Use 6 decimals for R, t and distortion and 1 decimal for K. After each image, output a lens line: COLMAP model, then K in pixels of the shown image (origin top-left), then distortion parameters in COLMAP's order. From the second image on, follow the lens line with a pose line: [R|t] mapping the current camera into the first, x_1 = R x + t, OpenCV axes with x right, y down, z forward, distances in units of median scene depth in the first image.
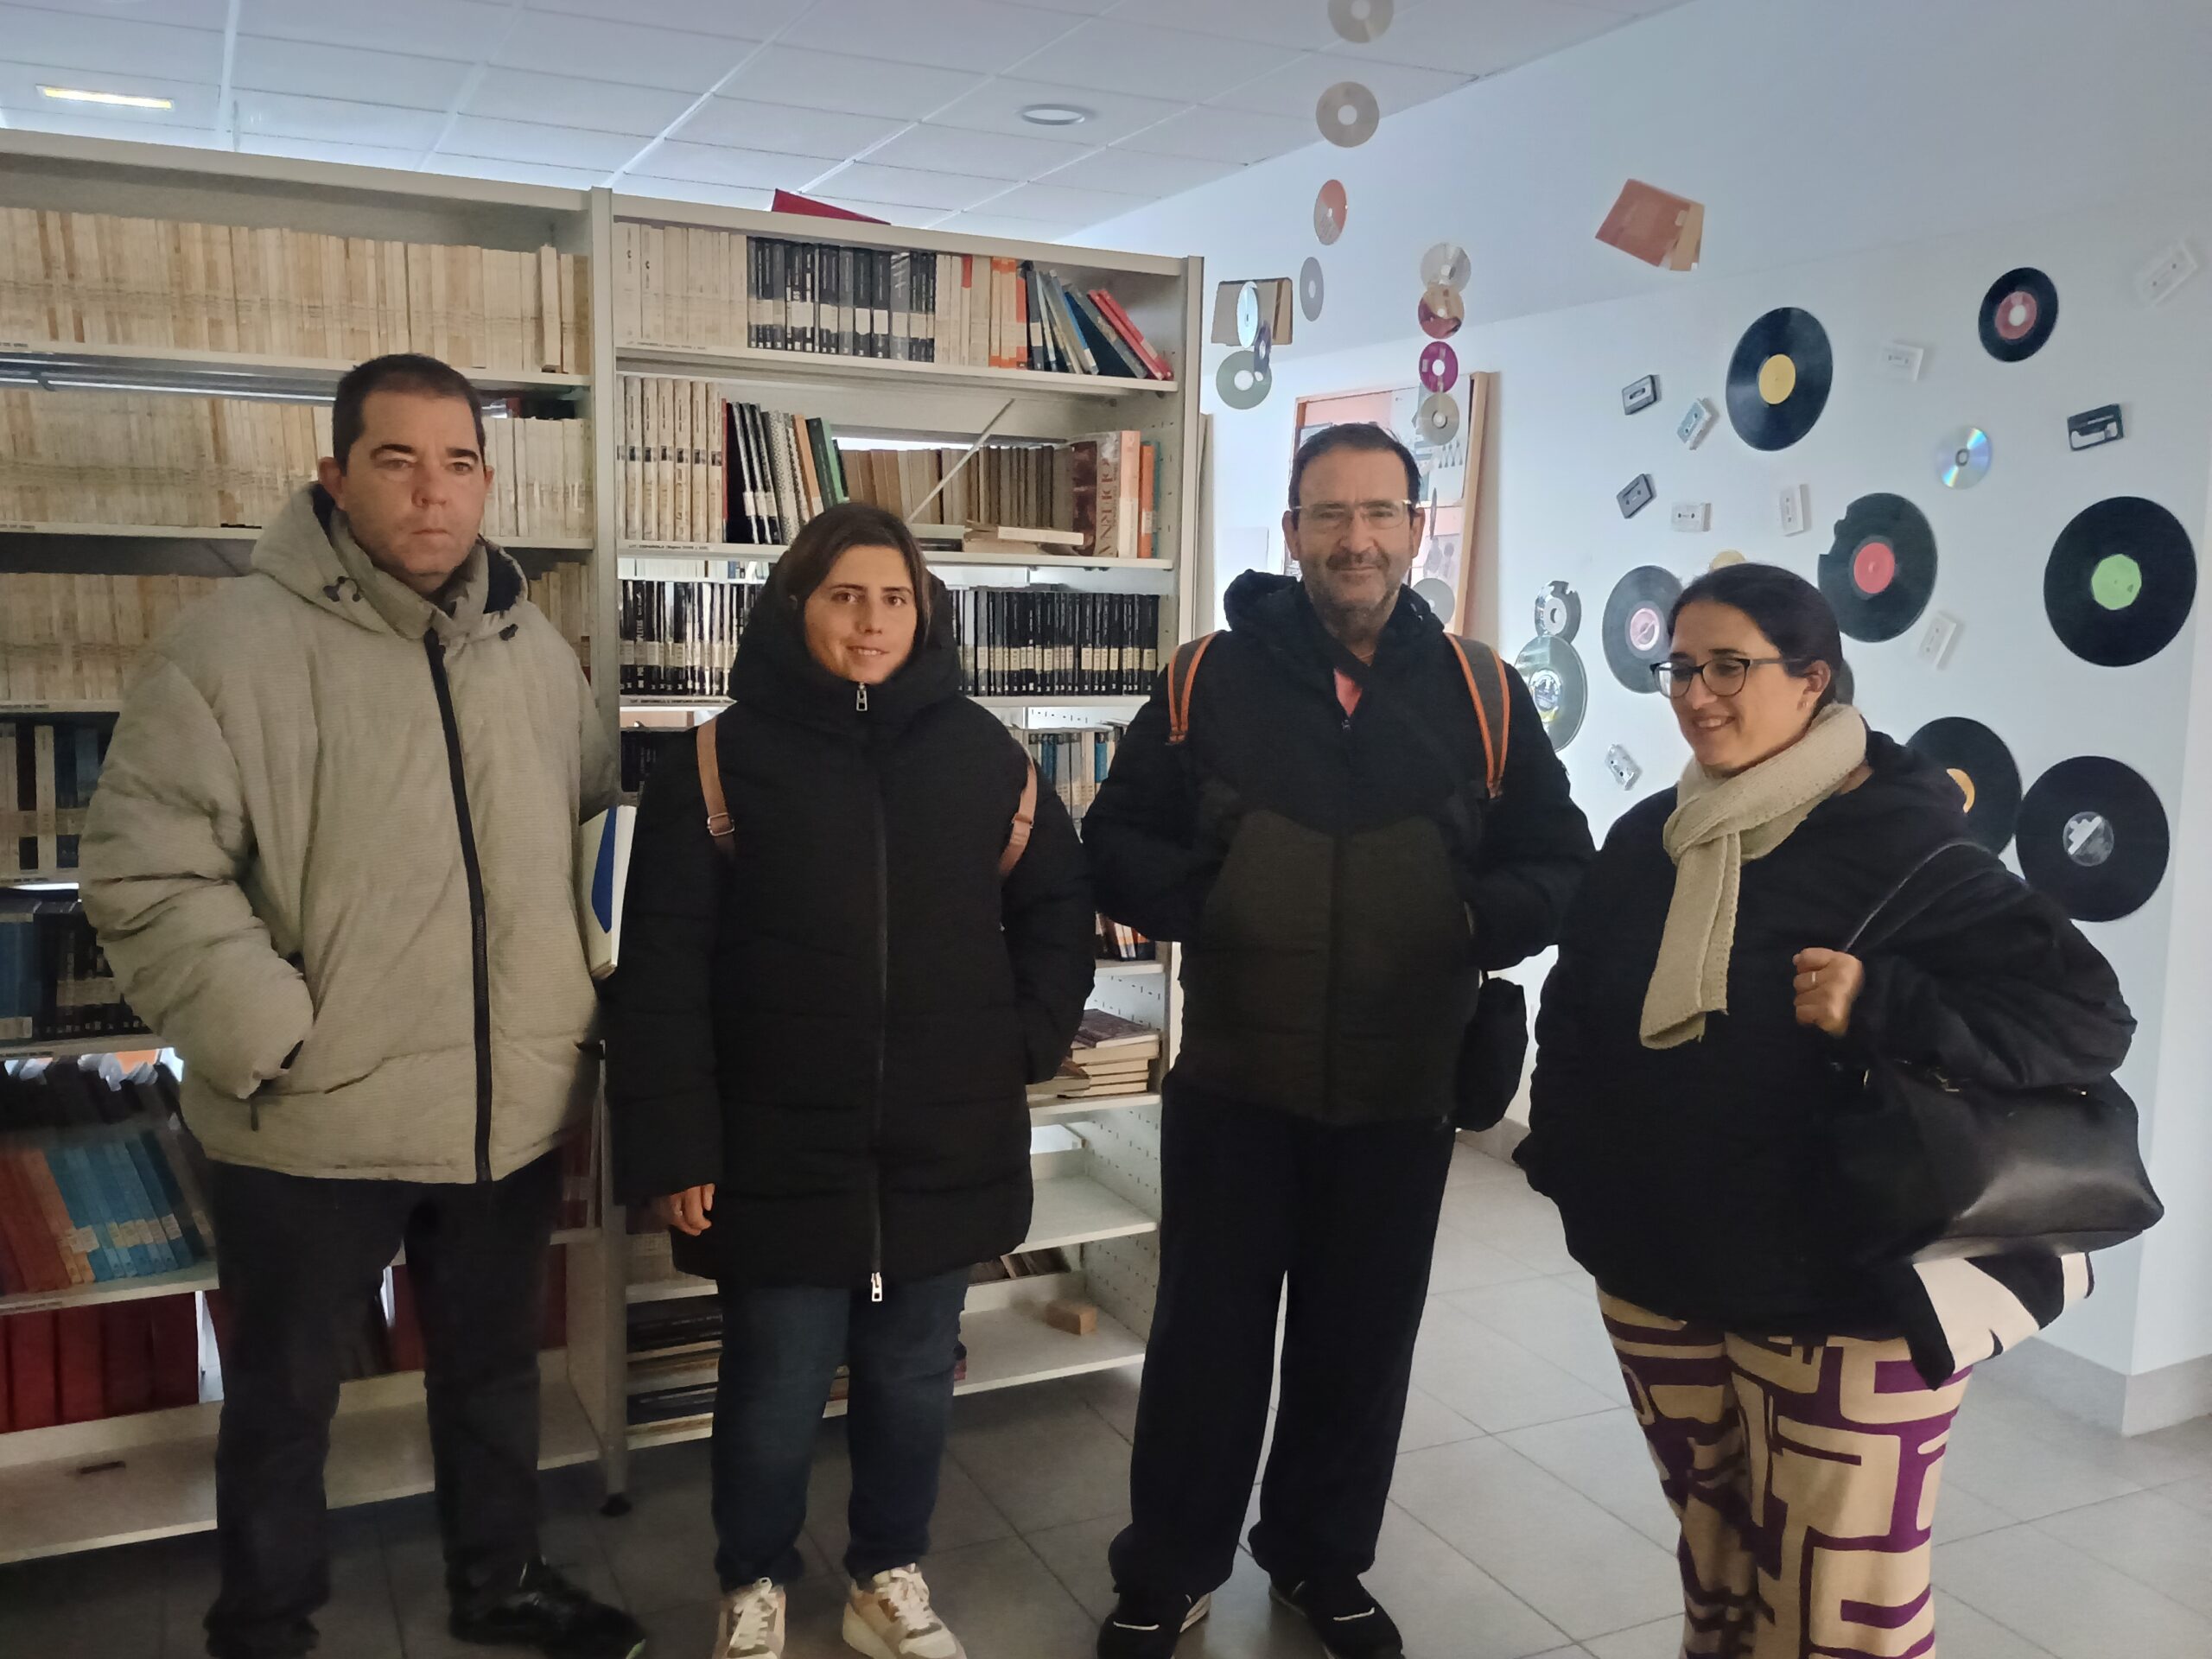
lens RADIAL K [[1946.0, 0, 1120.6], [0, 1946.0, 813.3], [0, 0, 1]] dist [0.056458, -0.085784]
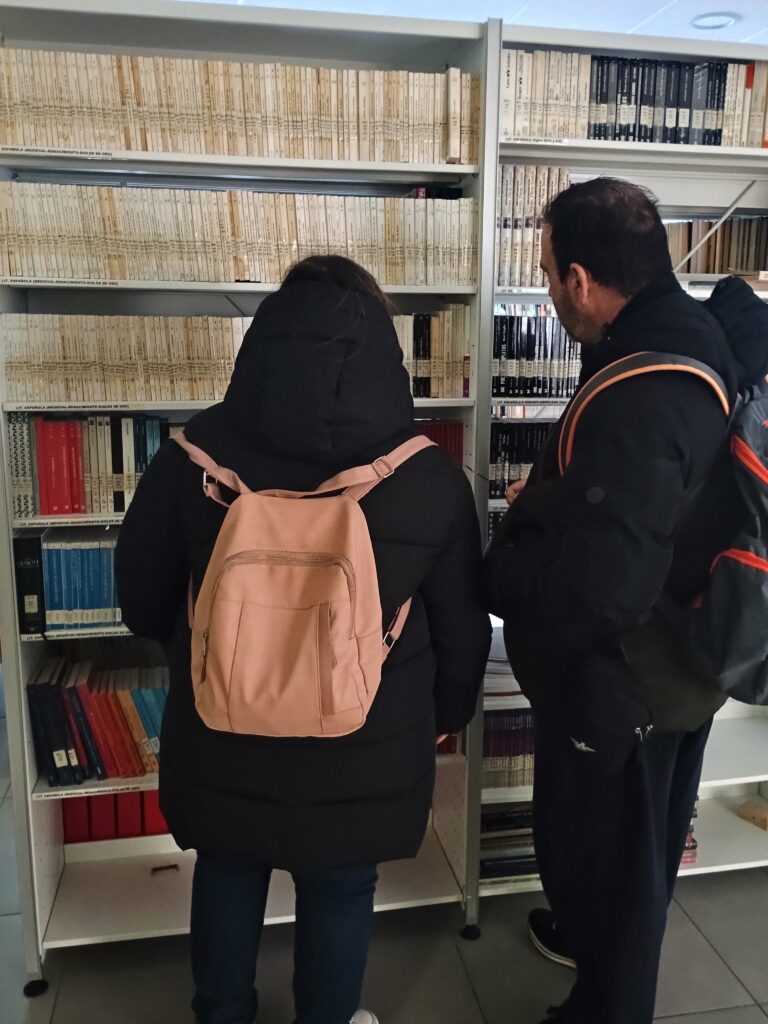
lens RADIAL K [[900.9, 0, 385.6], [0, 900.9, 508.3], [0, 0, 1]] dist [0.056458, -0.085784]
pose [[0.965612, 0.038742, -0.257085, -0.164167], [-0.017473, 0.996270, 0.084509, -0.035889], [0.259400, -0.077111, 0.962687, 0.354147]]
